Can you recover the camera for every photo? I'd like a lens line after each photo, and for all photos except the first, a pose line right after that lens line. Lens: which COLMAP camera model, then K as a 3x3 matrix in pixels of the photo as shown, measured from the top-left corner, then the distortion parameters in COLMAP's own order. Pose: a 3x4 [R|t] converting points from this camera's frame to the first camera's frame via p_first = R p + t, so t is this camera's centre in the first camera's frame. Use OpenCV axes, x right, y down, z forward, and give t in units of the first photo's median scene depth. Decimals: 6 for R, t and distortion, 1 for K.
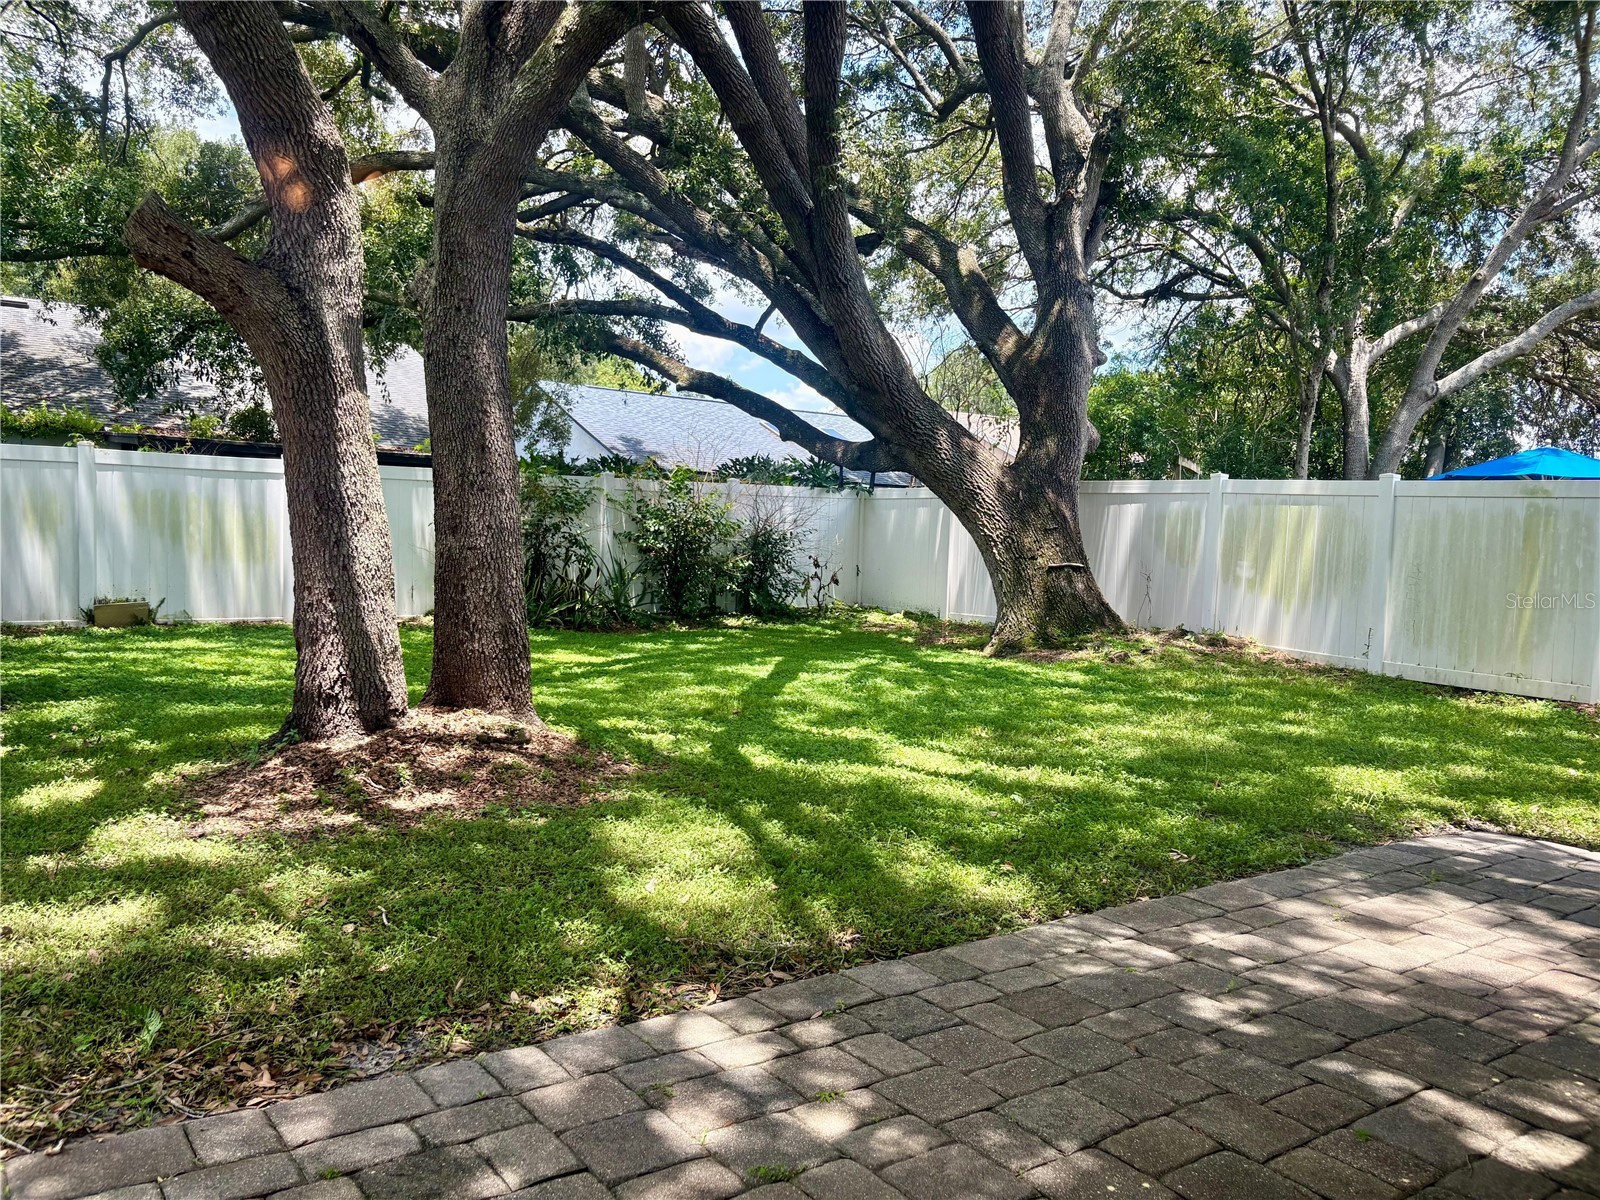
lens RADIAL K [[1190.4, 0, 800.0], [0, 1190.4, 600.0], [0, 0, 1]] dist [0.017256, -0.003865]
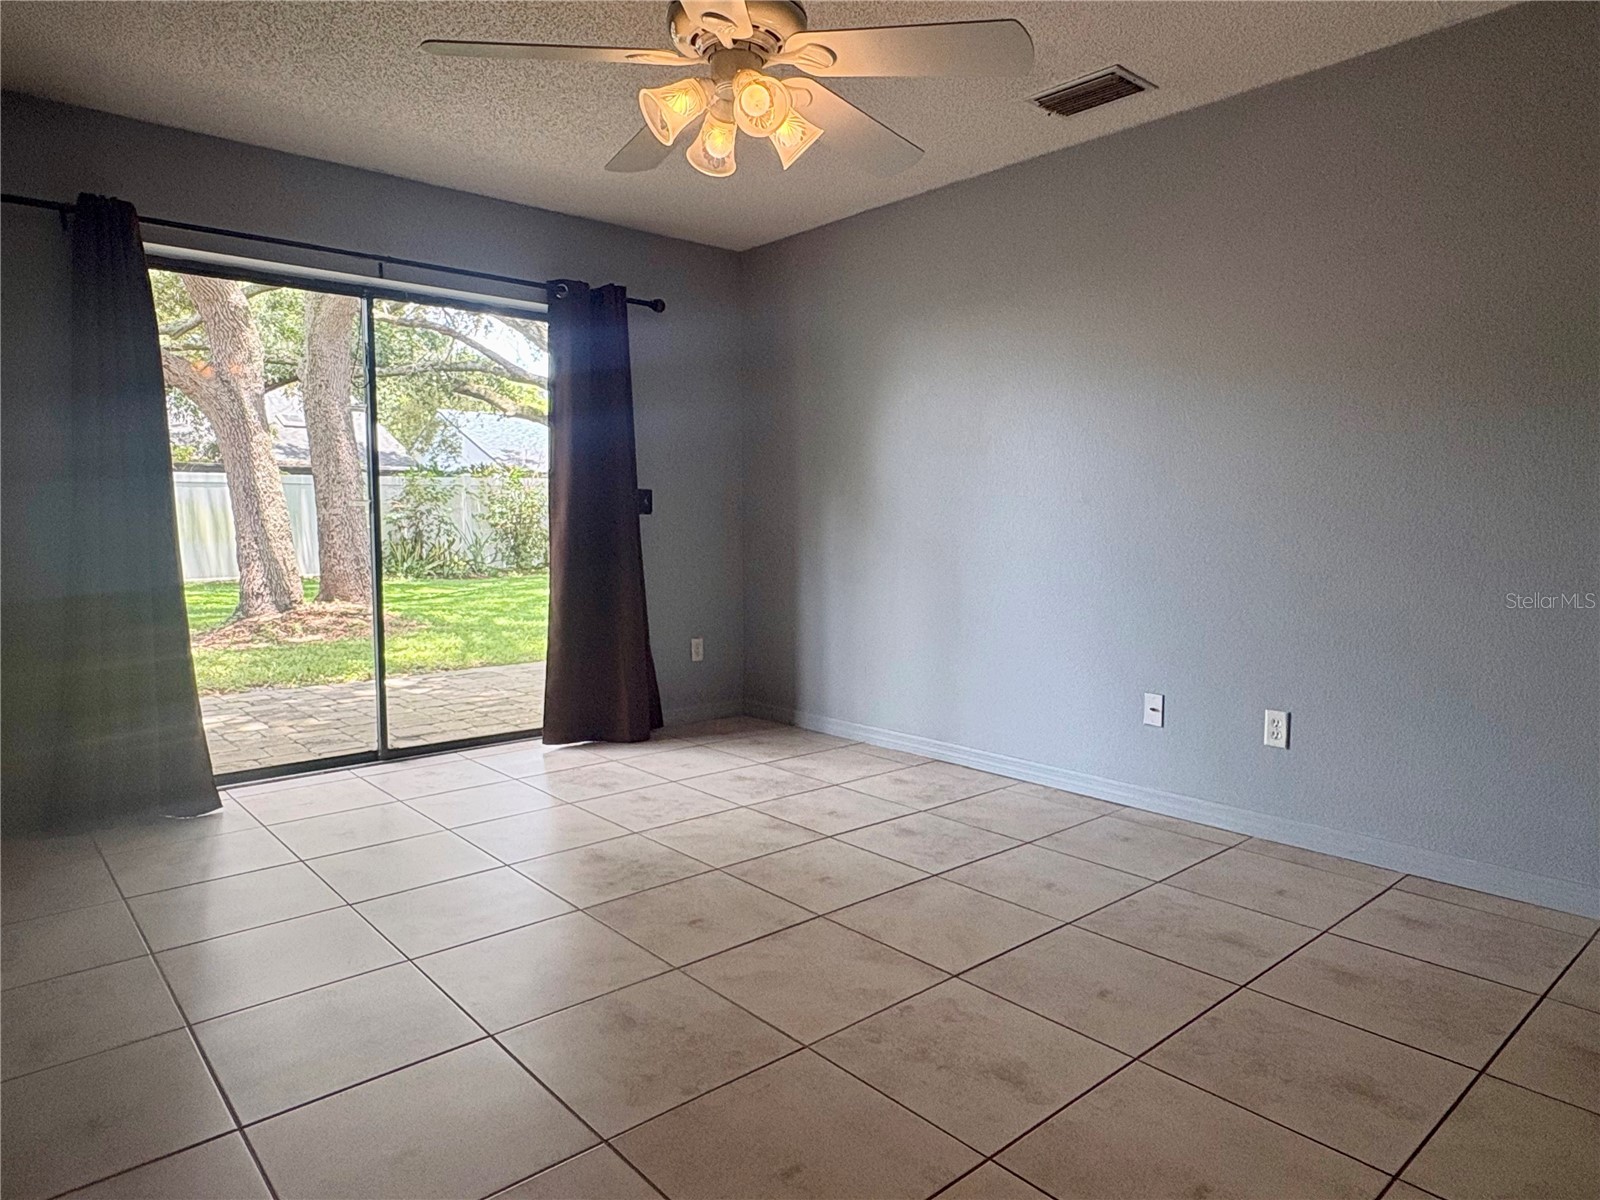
lens RADIAL K [[986.4, 0, 800.0], [0, 986.4, 600.0], [0, 0, 1]] dist [-0.001097, 0.001332]
pose [[0.994958, -0.049792, 0.087059, 0.192886], [0.047770, 0.998541, 0.025167, 0.053984], [-0.088185, -0.020882, 0.995885, -0.377511]]
